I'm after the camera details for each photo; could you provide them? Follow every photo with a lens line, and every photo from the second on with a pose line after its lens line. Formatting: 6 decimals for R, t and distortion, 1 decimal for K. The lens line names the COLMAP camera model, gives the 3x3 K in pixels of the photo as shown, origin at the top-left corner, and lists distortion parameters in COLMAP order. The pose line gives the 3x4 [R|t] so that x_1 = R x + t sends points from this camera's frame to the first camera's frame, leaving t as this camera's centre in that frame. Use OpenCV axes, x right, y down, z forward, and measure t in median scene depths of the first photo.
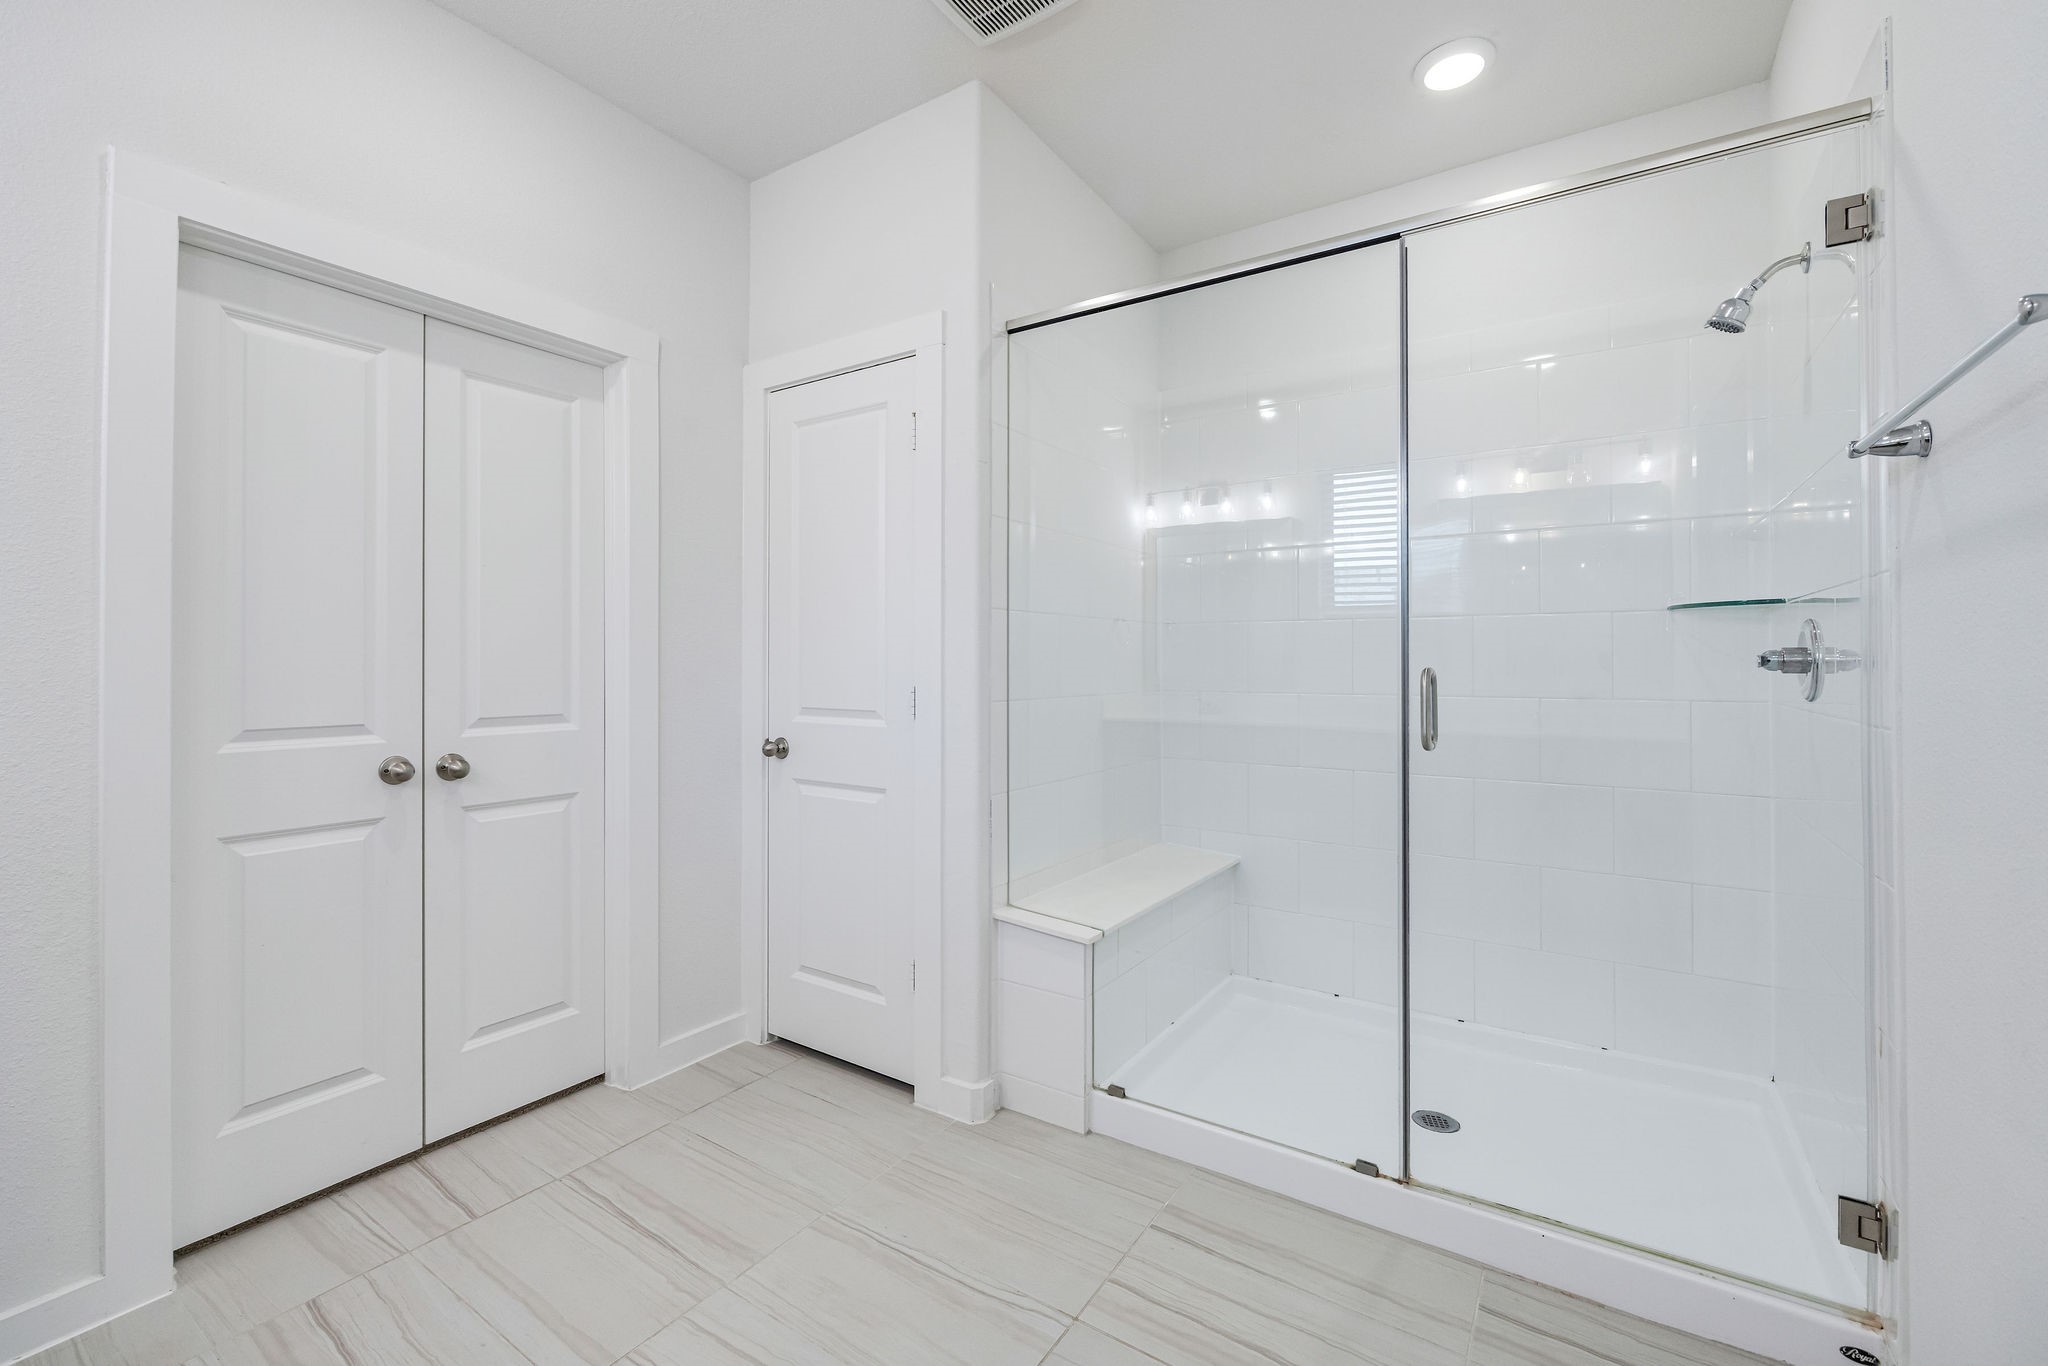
lens RADIAL K [[851.0, 0, 1010.4], [0, 851.0, 656.4], [0, 0, 1]] dist [-0.016196, 0.001395]
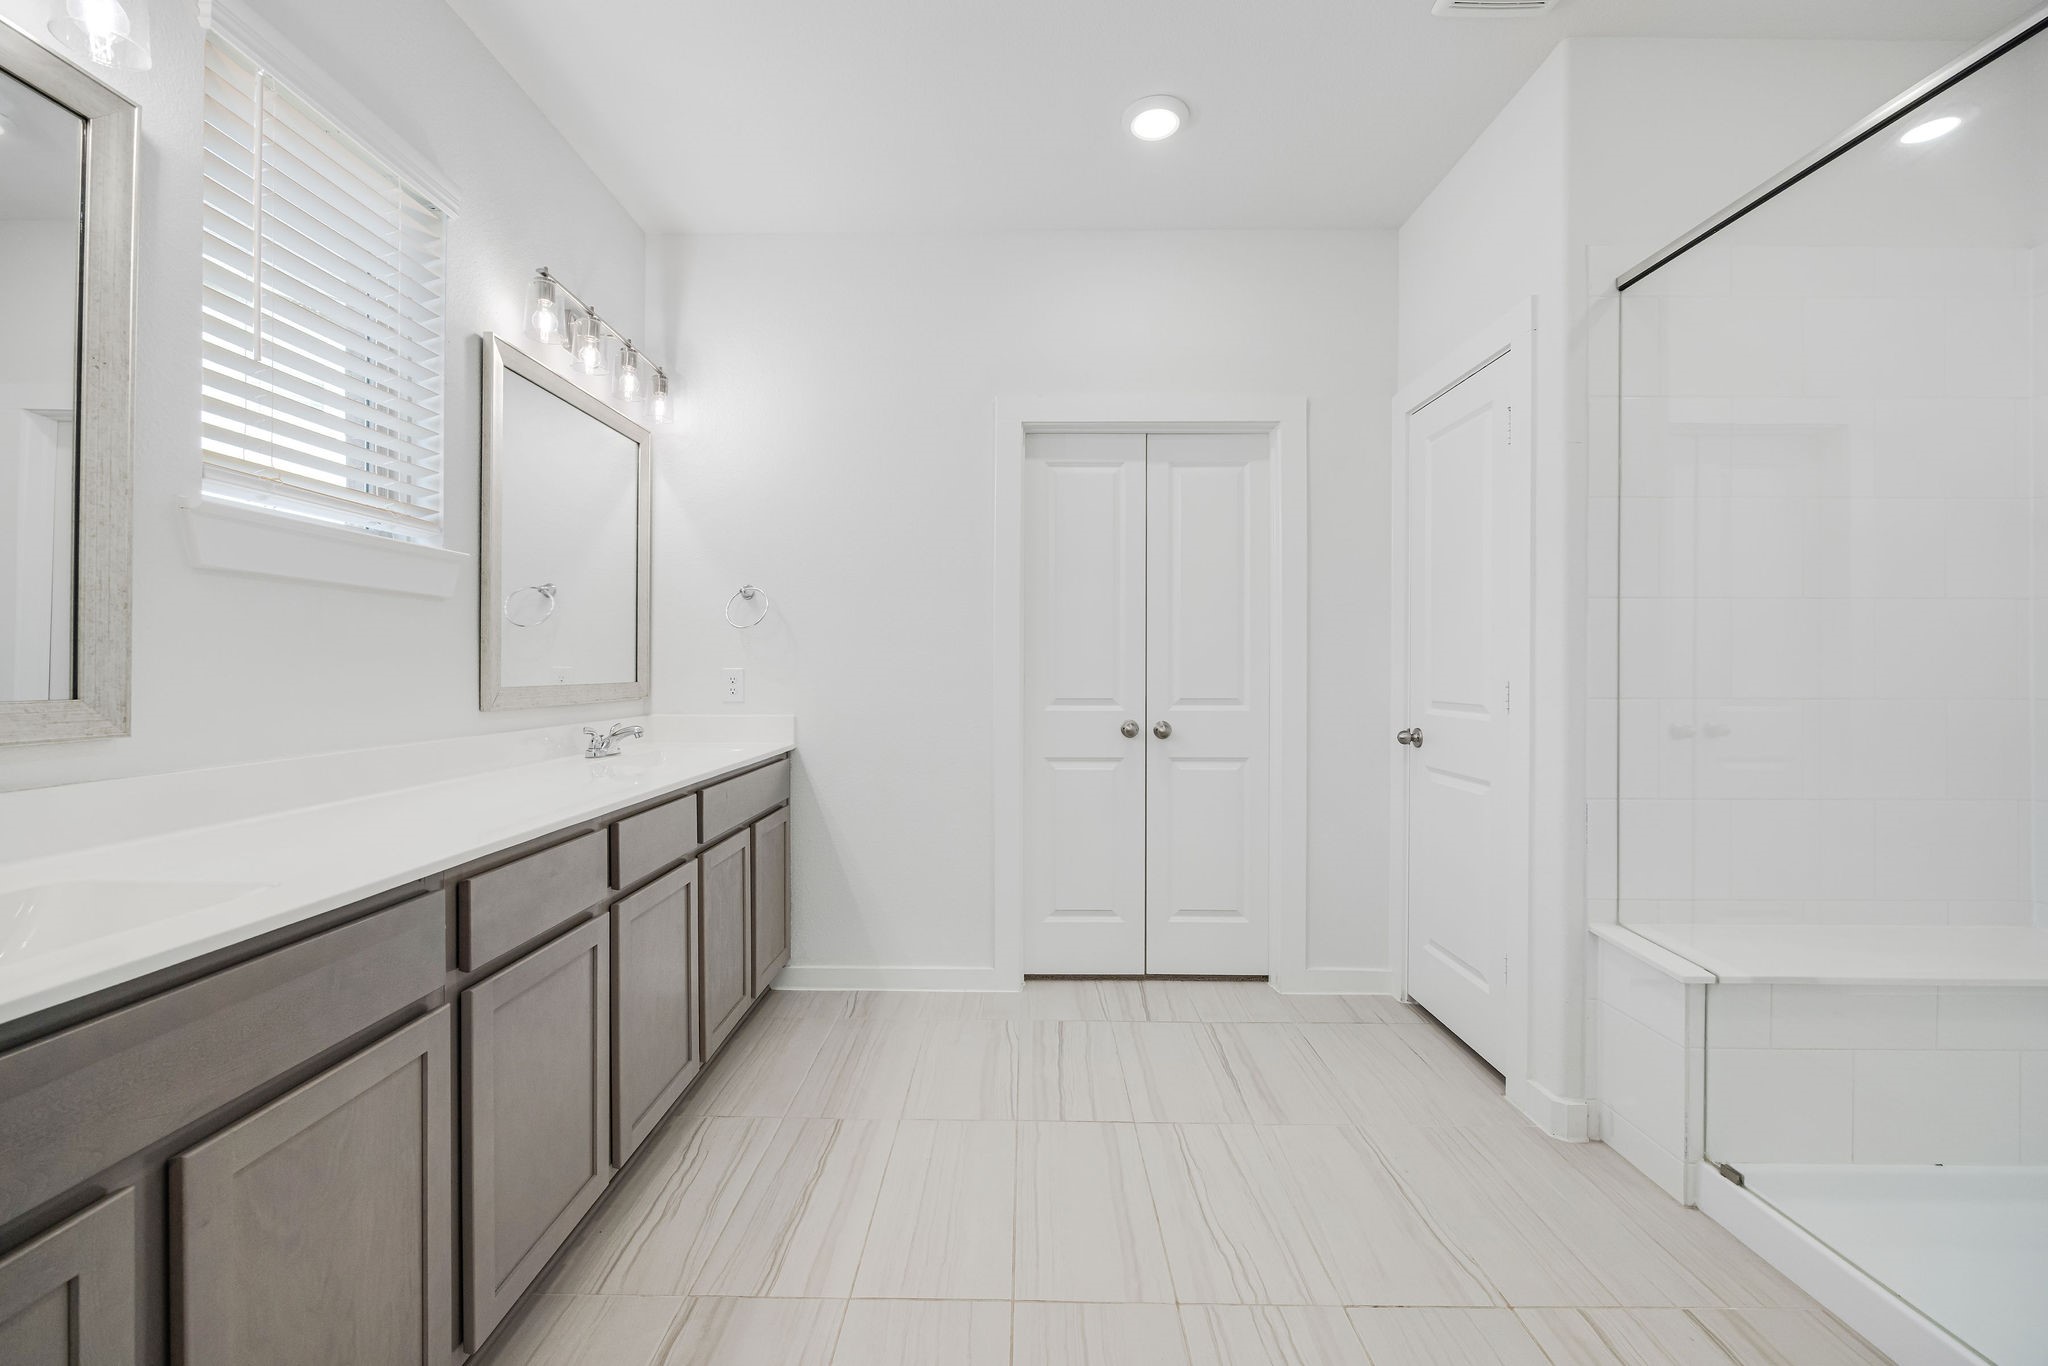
lens RADIAL K [[851.0, 0, 1045.4], [0, 851.0, 676.1], [0, 0, 1]] dist [-0.016196, 0.001395]
pose [[0.546318, 0.004835, -0.837564, 0.444795], [0.003450, 0.999962, 0.008023, 0.020229], [0.837571, -0.007273, 0.546280, -0.000426]]
